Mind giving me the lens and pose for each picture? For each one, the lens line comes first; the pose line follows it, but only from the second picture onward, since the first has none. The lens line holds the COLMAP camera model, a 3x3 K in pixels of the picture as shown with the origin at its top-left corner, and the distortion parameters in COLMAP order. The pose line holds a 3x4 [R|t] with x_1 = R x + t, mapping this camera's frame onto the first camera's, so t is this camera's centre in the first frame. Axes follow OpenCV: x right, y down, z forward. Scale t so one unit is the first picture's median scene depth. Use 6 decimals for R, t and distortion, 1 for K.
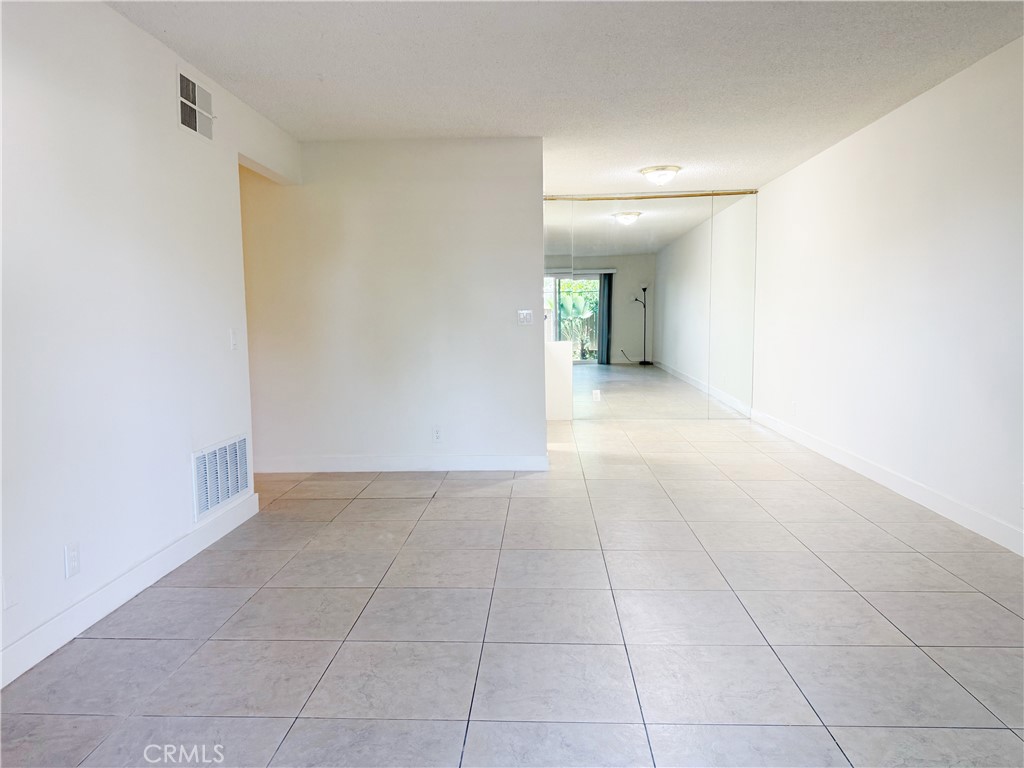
lens RADIAL K [[728.9, 0, 510.3], [0, 728.9, 381.7], [0, 0, 1]] dist [0.038007, -0.039961]
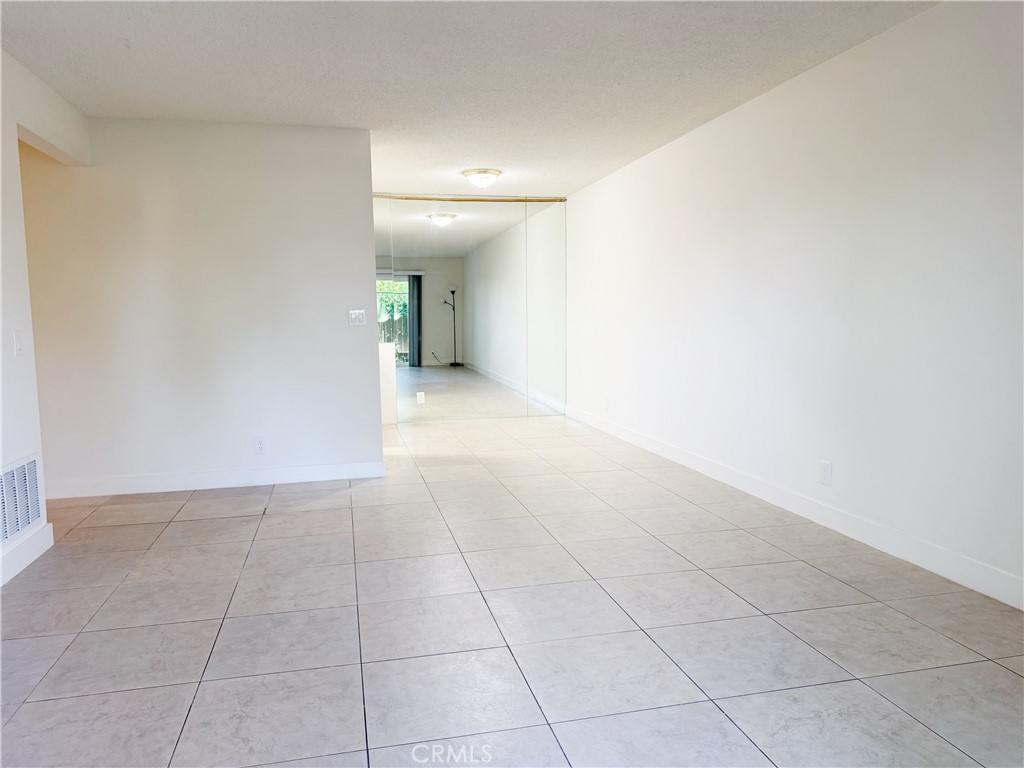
lens RADIAL K [[728.9, 0, 509.7], [0, 728.9, 385.5], [0, 0, 1]] dist [0.038007, -0.039961]
pose [[0.962667, -0.027214, 0.269317, -0.072391], [0.027015, 0.999625, 0.004444, 0.002213], [-0.269337, 0.002998, 0.963041, 0.035255]]
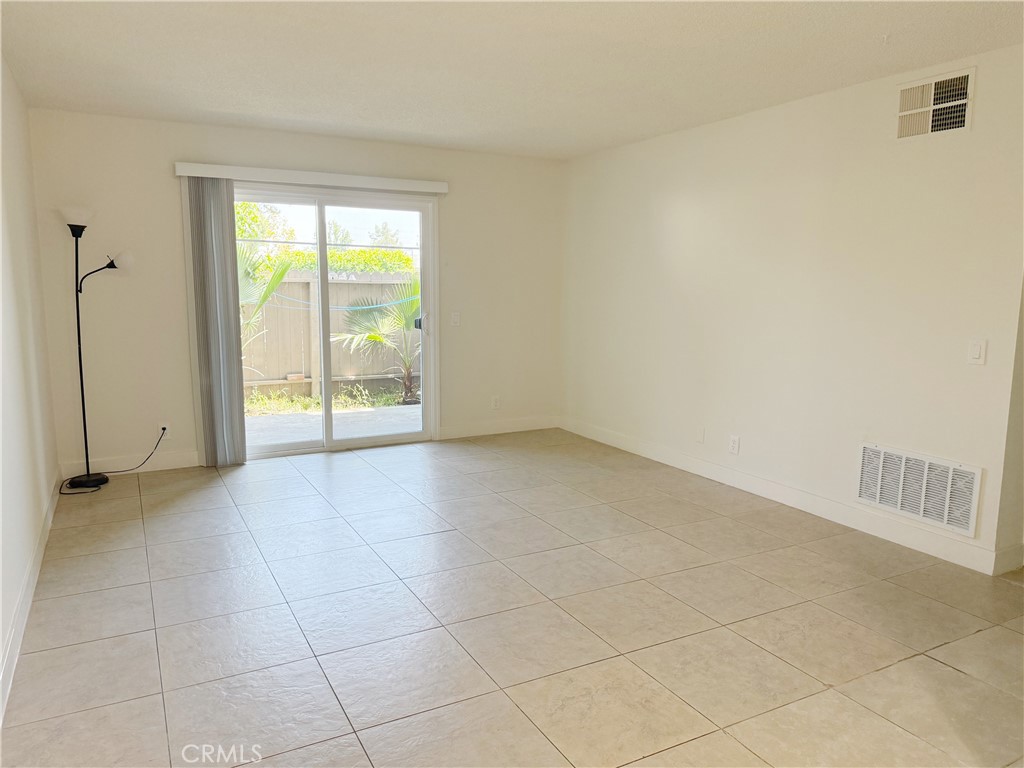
lens RADIAL K [[728.9, 0, 515.1], [0, 728.9, 381.5], [0, 0, 1]] dist [0.038007, -0.039961]
pose [[-0.859020, 0.074775, -0.506453, 0.612472], [-0.044313, 0.974702, 0.219071, -0.225279], [0.510021, 0.210629, -0.833975, 1.722401]]
